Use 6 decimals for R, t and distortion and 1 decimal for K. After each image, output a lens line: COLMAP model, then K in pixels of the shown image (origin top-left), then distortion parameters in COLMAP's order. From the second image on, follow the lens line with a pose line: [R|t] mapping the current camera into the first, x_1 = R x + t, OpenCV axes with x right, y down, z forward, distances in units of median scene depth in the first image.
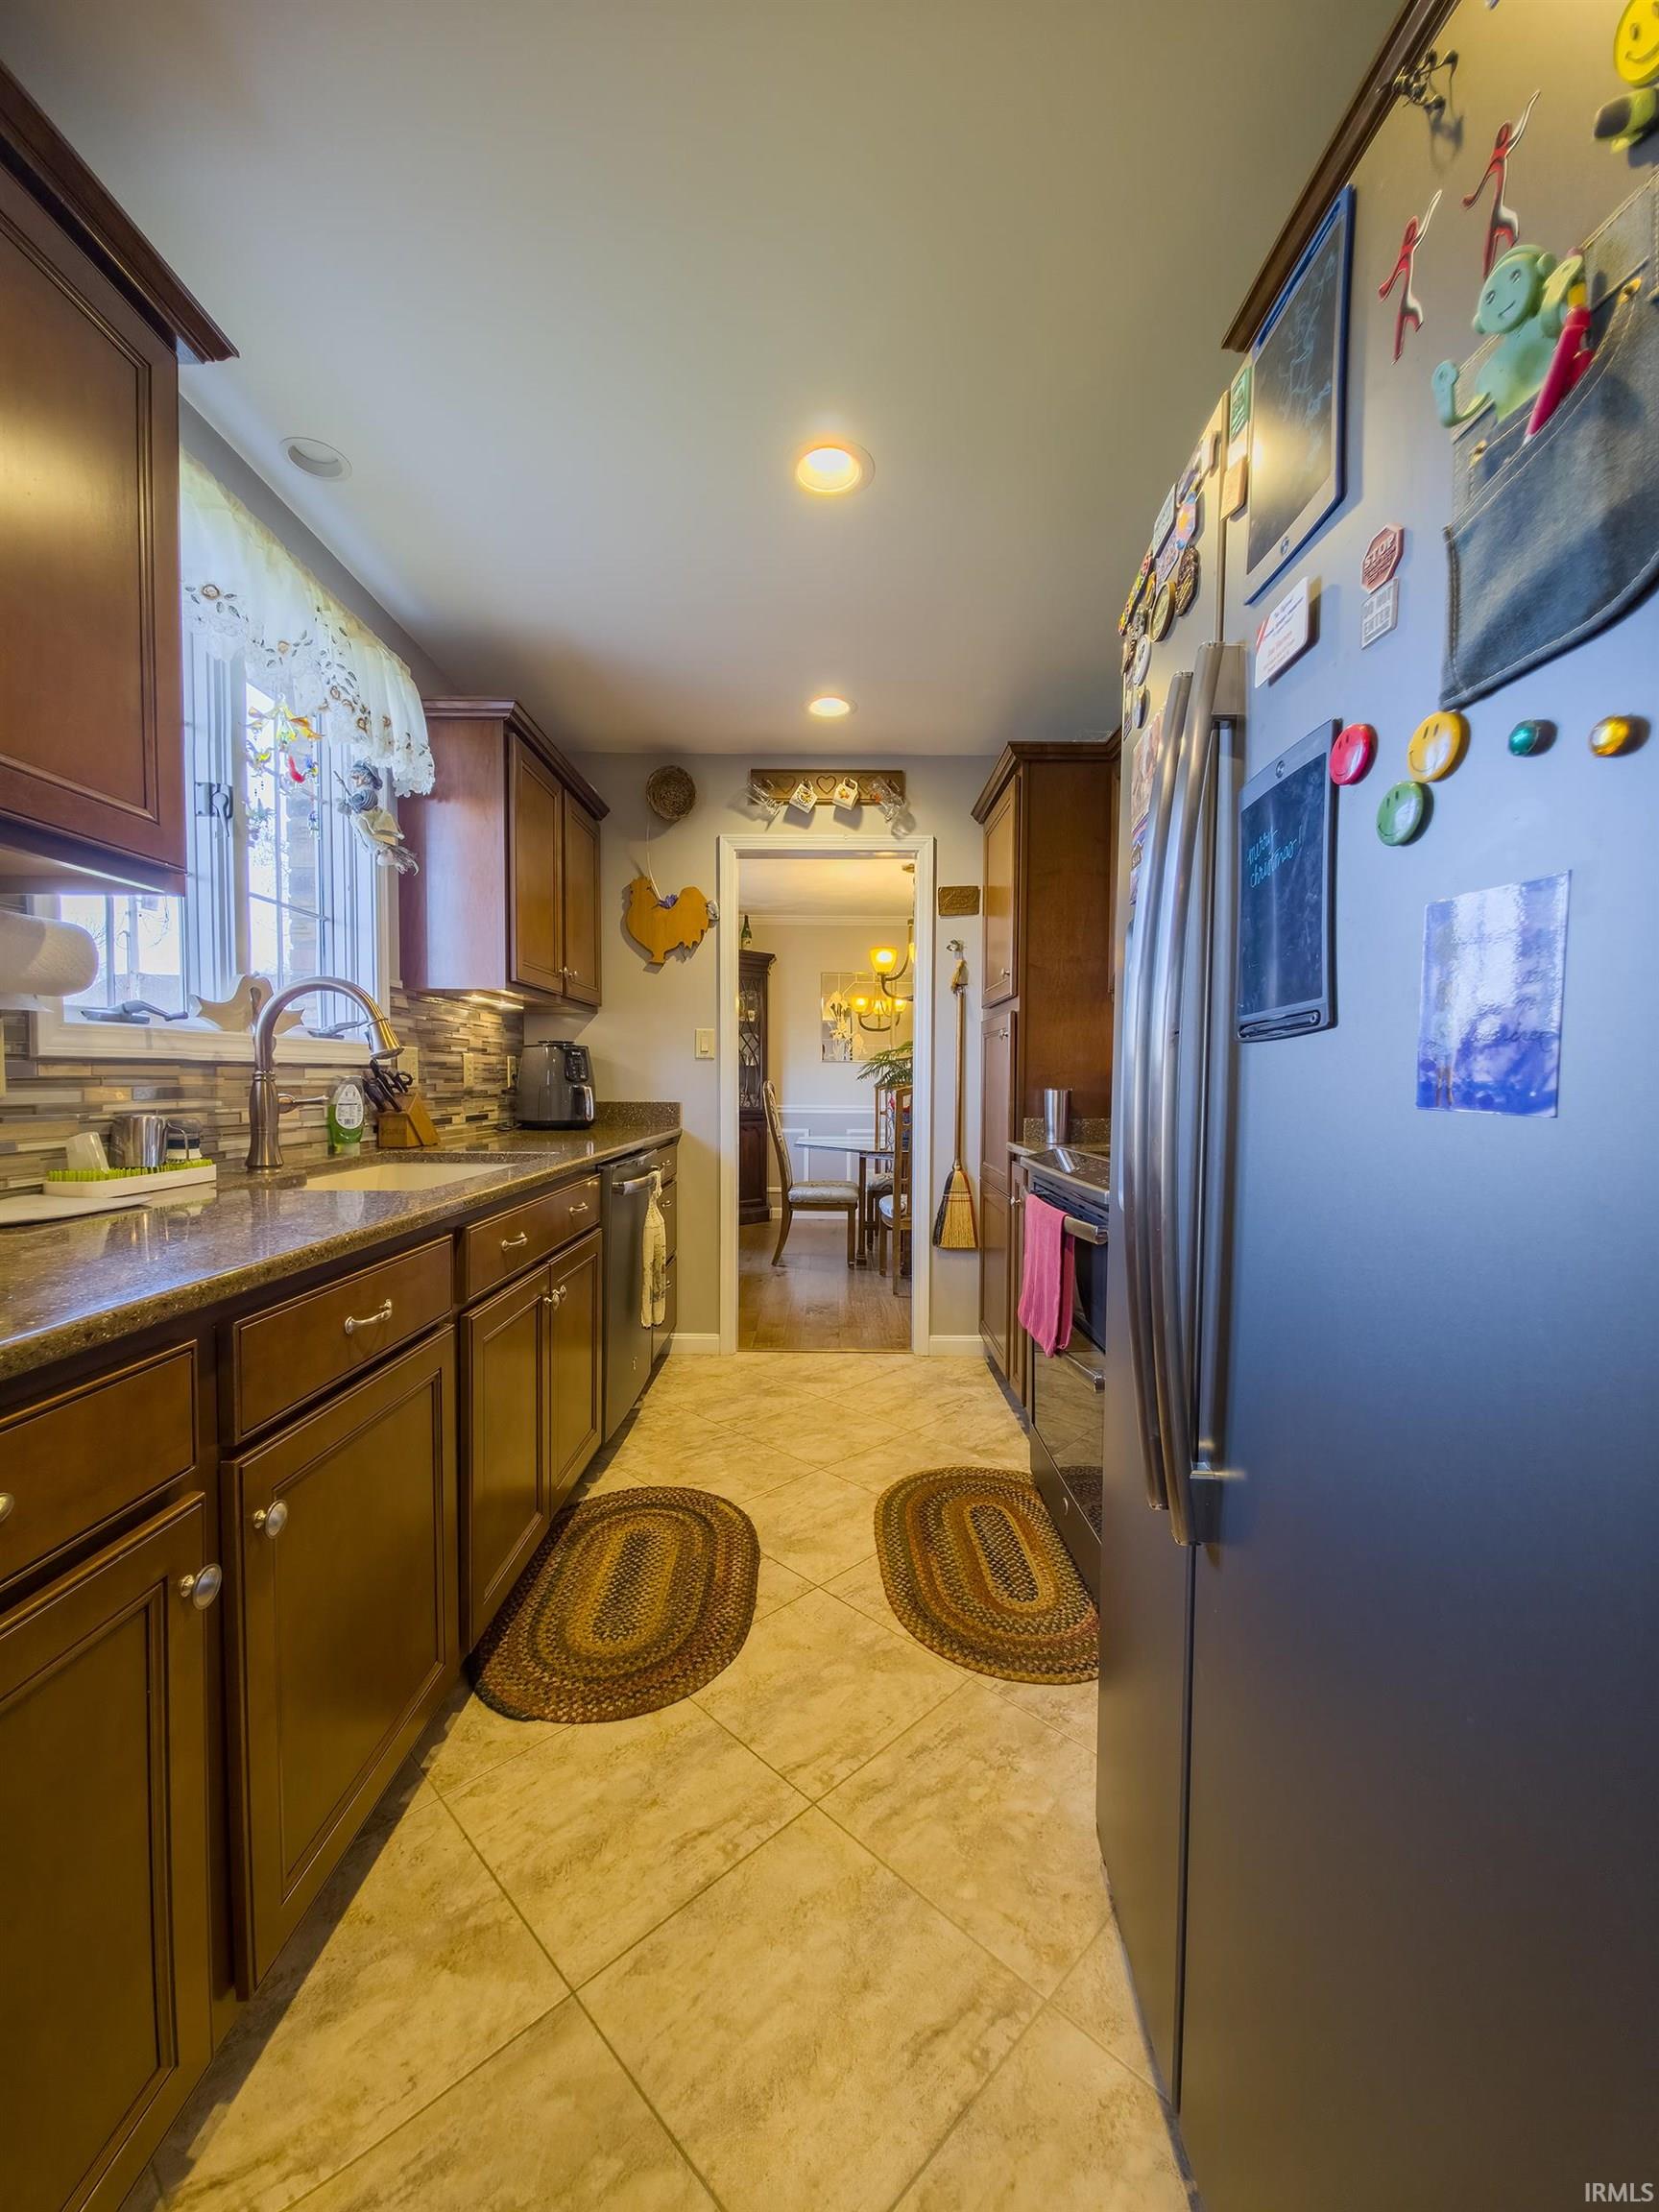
lens RADIAL K [[884.1, 0, 827.1], [0, 884.1, 1113.3], [0, 0, 1]] dist [0.000997, -0.000777]
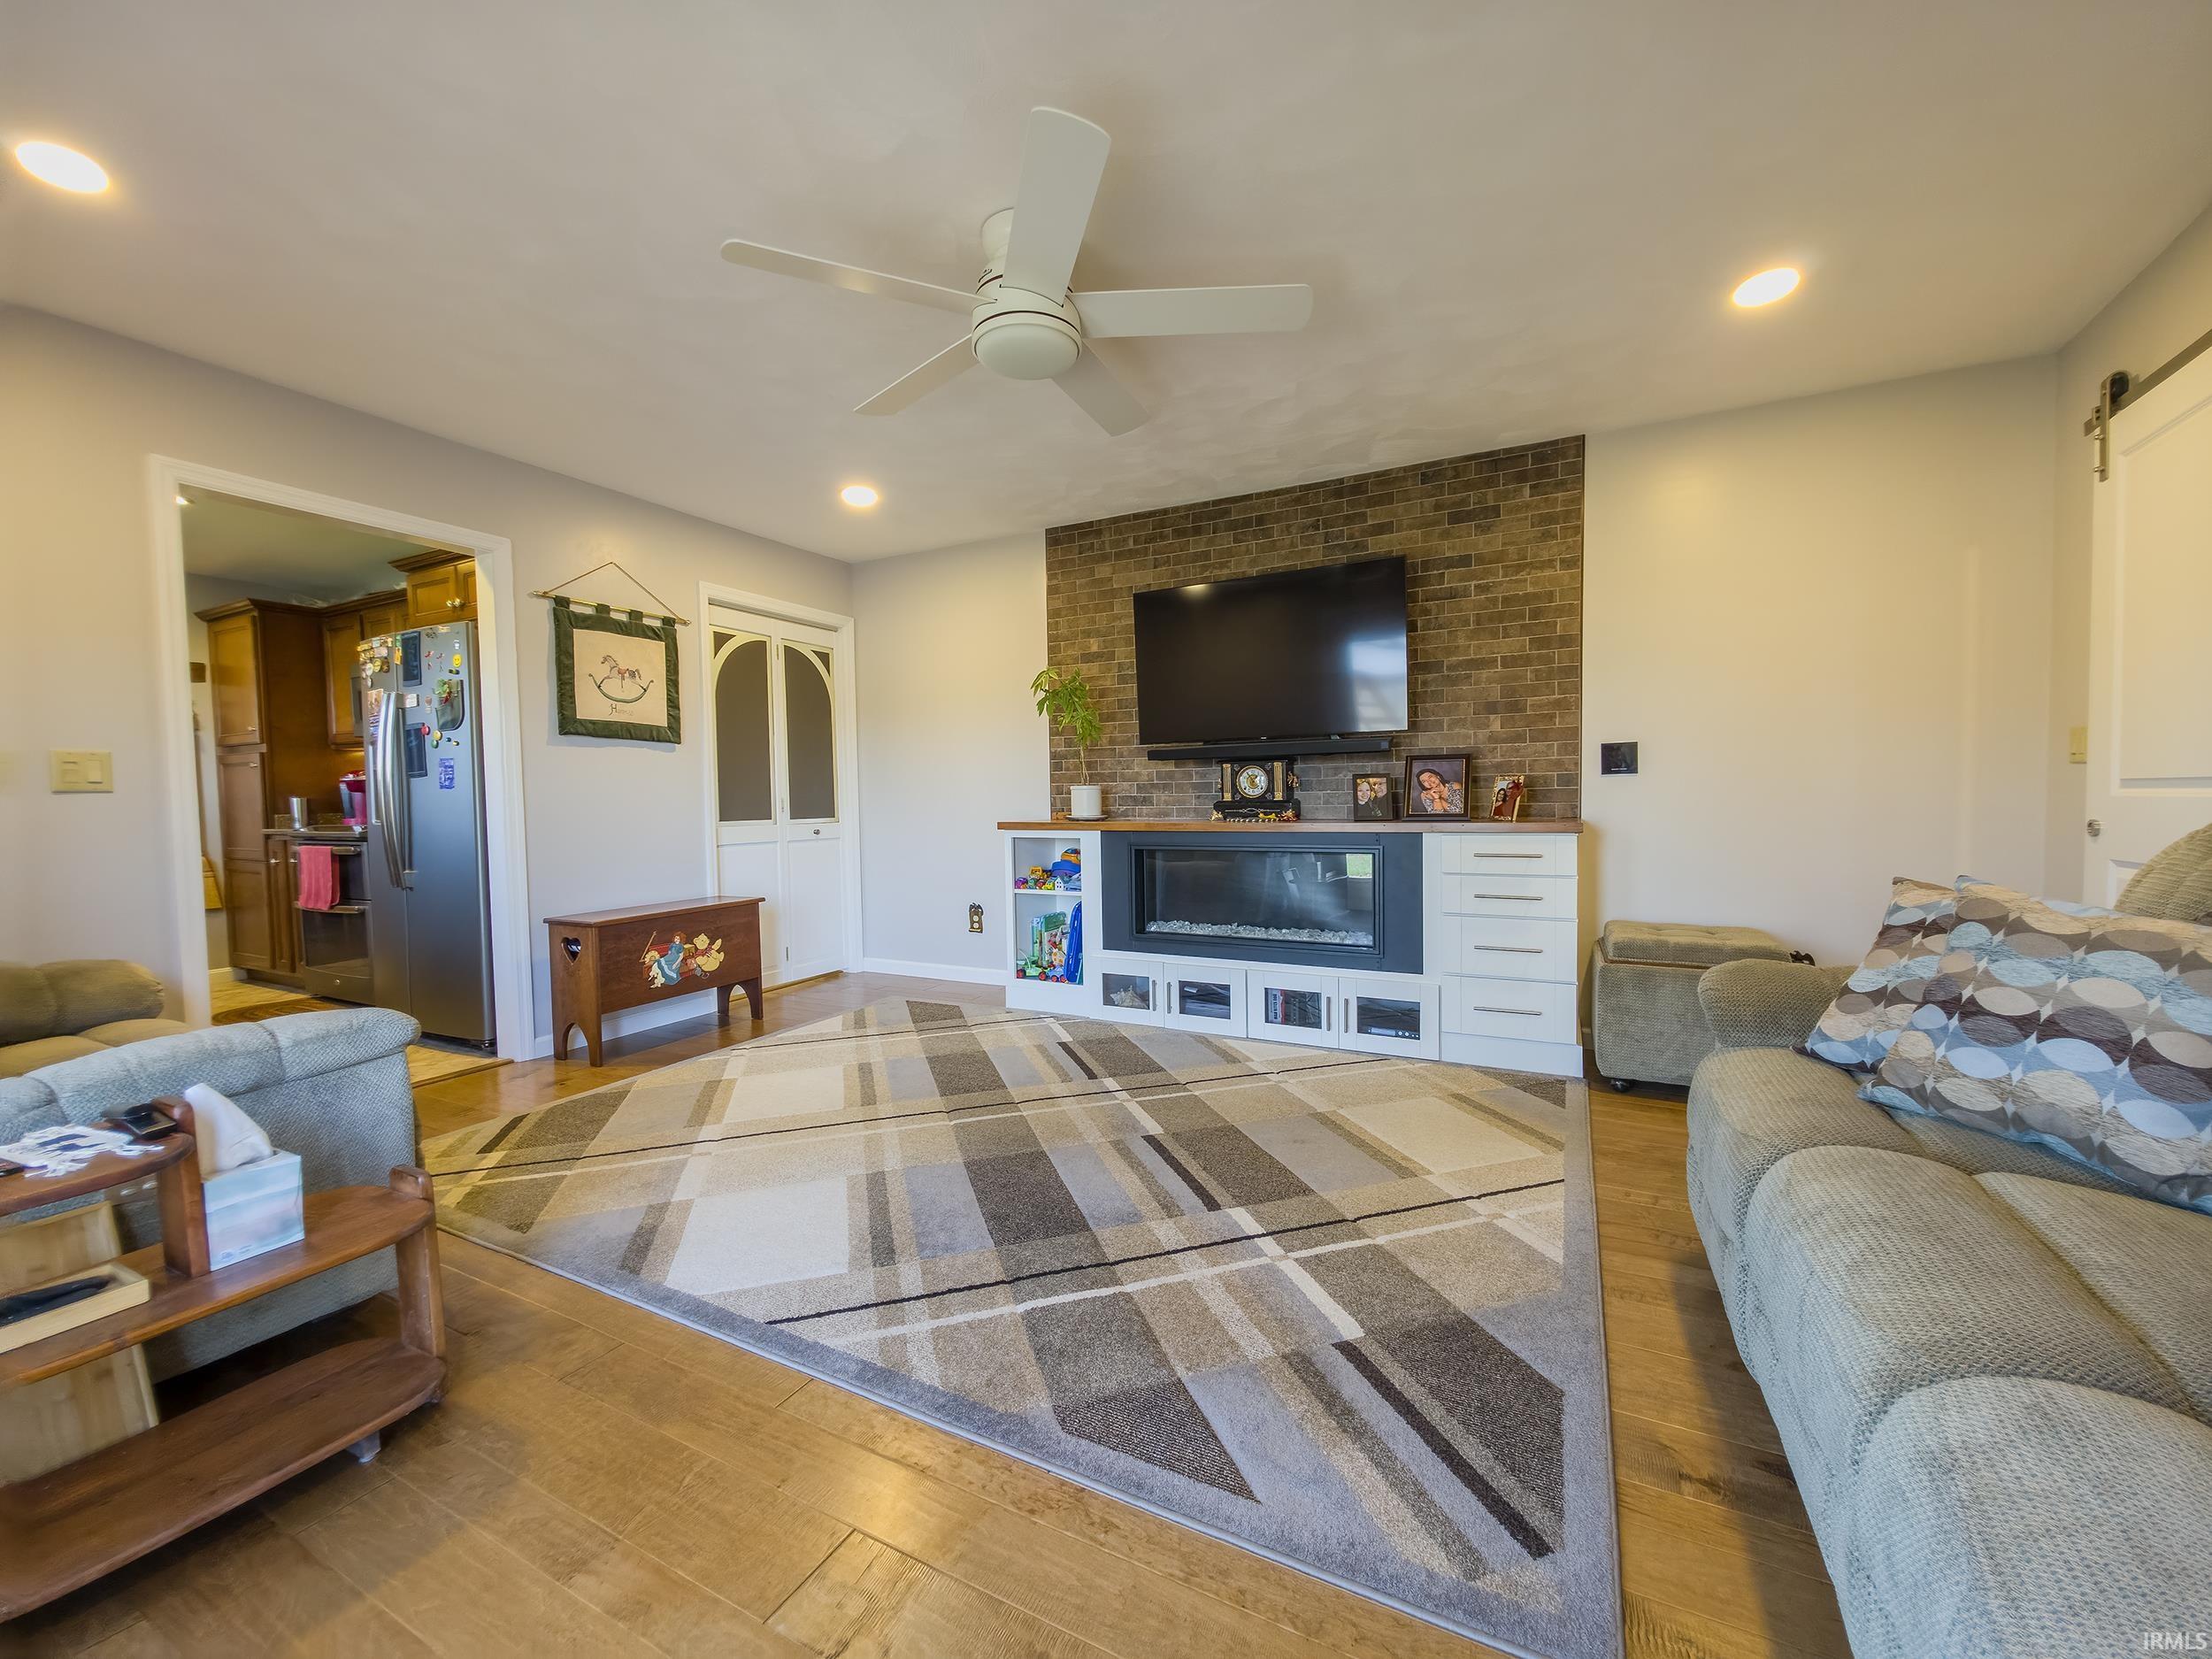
lens RADIAL K [[884.1, 0, 1114.2], [0, 884.1, 837.1], [0, 0, 1]] dist [0.000997, -0.000777]
pose [[0.458366, -0.055568, 0.887025, -0.828228], [0.052718, 0.997986, 0.035277, 0.109774], [-0.887198, 0.030592, 0.460373, -1.853263]]
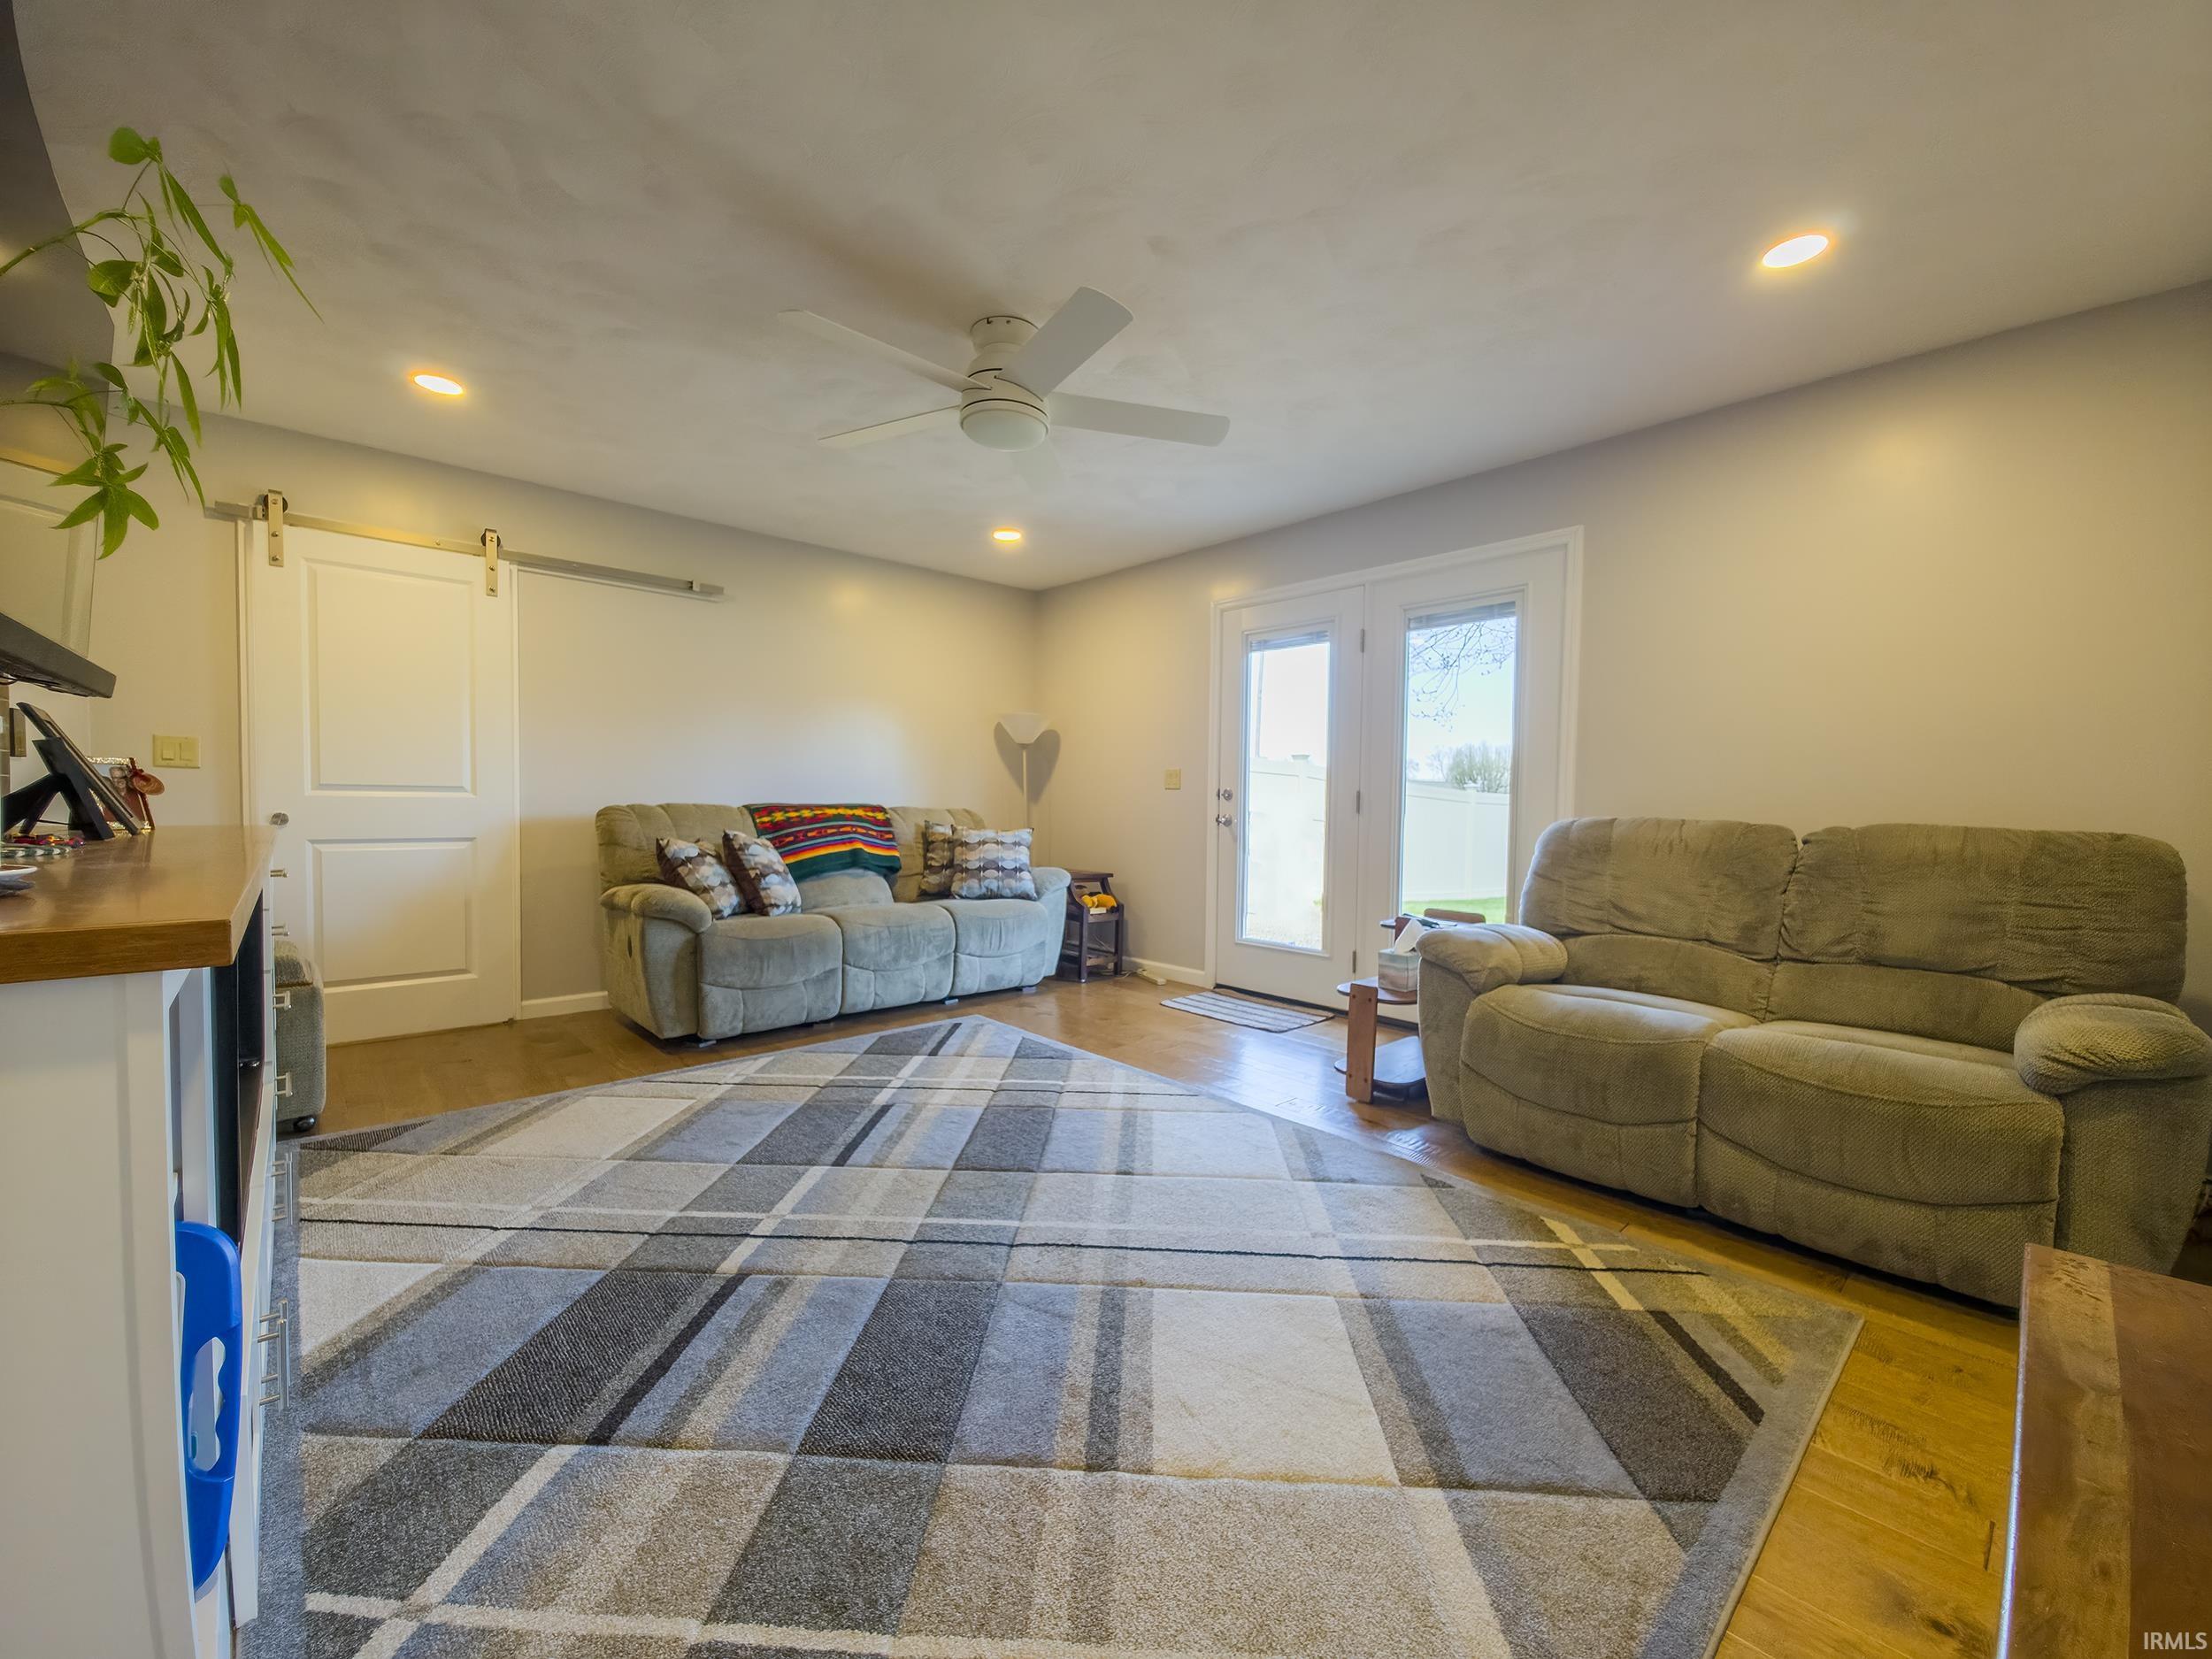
lens RADIAL K [[884.1, 0, 1114.2], [0, 884.1, 837.1], [0, 0, 1]] dist [0.000997, -0.000777]
pose [[-0.736217, 0.011272, -0.676651, 0.959695], [-0.046661, 0.996636, 0.067371, 0.057427], [0.675135, 0.081173, -0.733215, -0.088001]]
